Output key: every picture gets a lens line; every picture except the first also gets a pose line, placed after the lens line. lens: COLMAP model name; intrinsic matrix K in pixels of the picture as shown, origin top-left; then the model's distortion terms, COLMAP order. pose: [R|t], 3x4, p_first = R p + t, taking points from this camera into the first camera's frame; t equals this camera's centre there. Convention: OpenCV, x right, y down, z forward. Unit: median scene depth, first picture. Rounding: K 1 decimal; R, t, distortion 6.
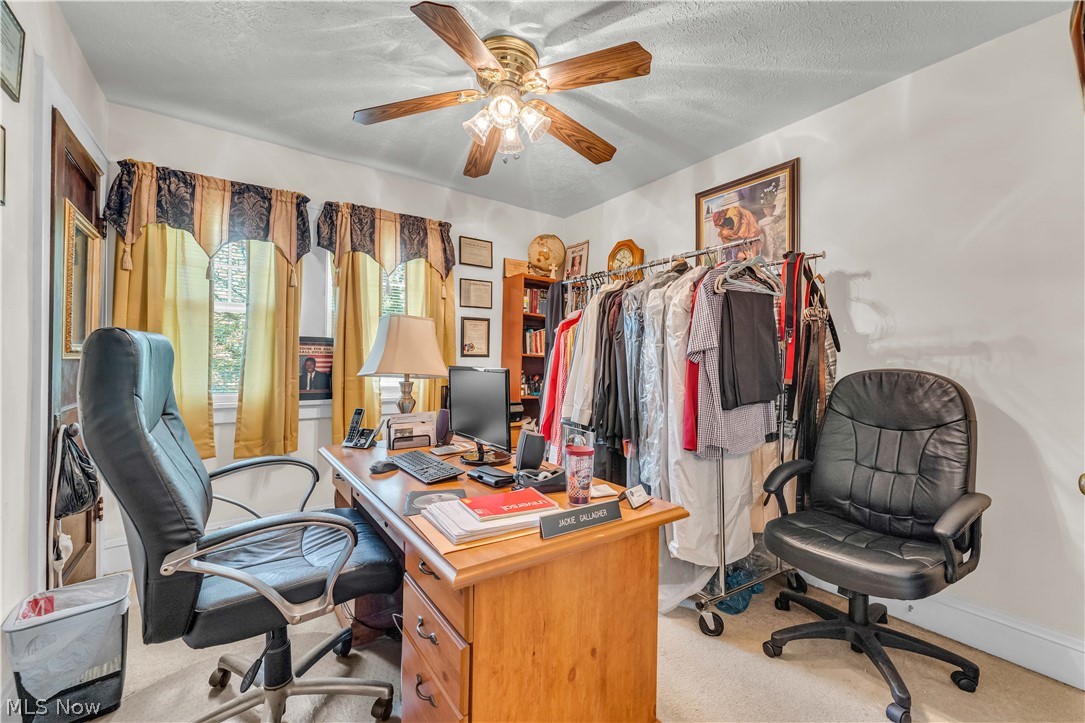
lens RADIAL K [[439.3, 0, 542.5], [0, 439.3, 361.5], [0, 0, 1]] dist [0.001241, 0.000182]
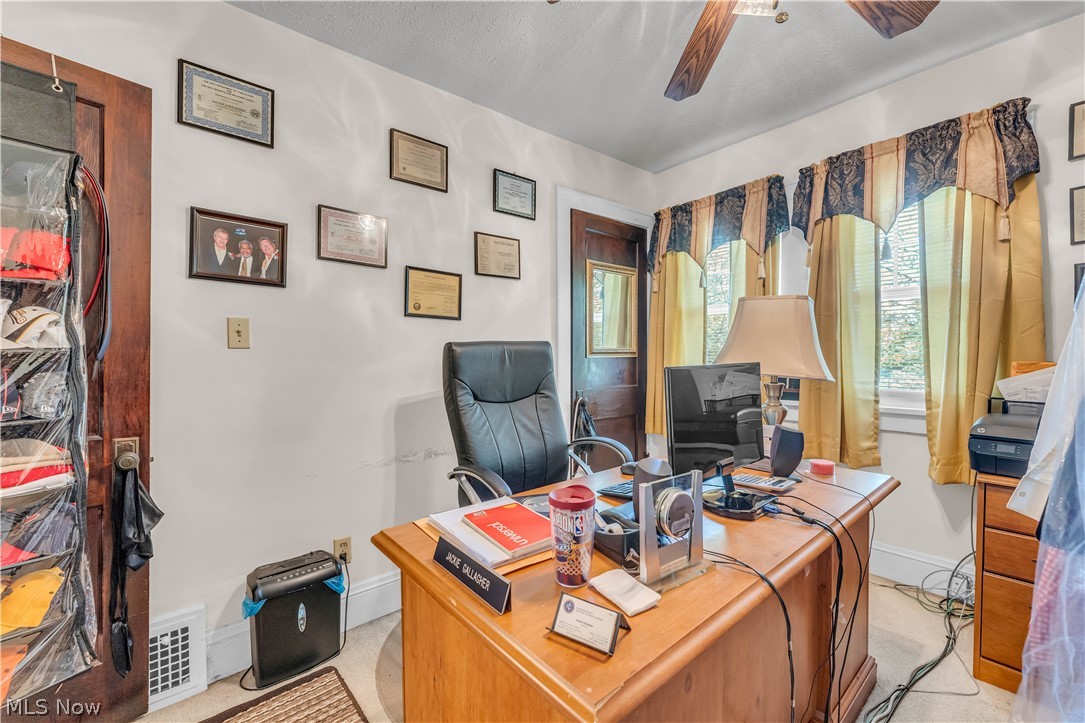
lens RADIAL K [[439.3, 0, 542.5], [0, 439.3, 361.5], [0, 0, 1]] dist [0.001241, 0.000182]
pose [[0.081814, 0.000520, -0.996648, 0.329227], [0.007357, 0.999972, 0.001126, 0.005612], [0.996620, -0.007425, 0.081807, 0.430555]]
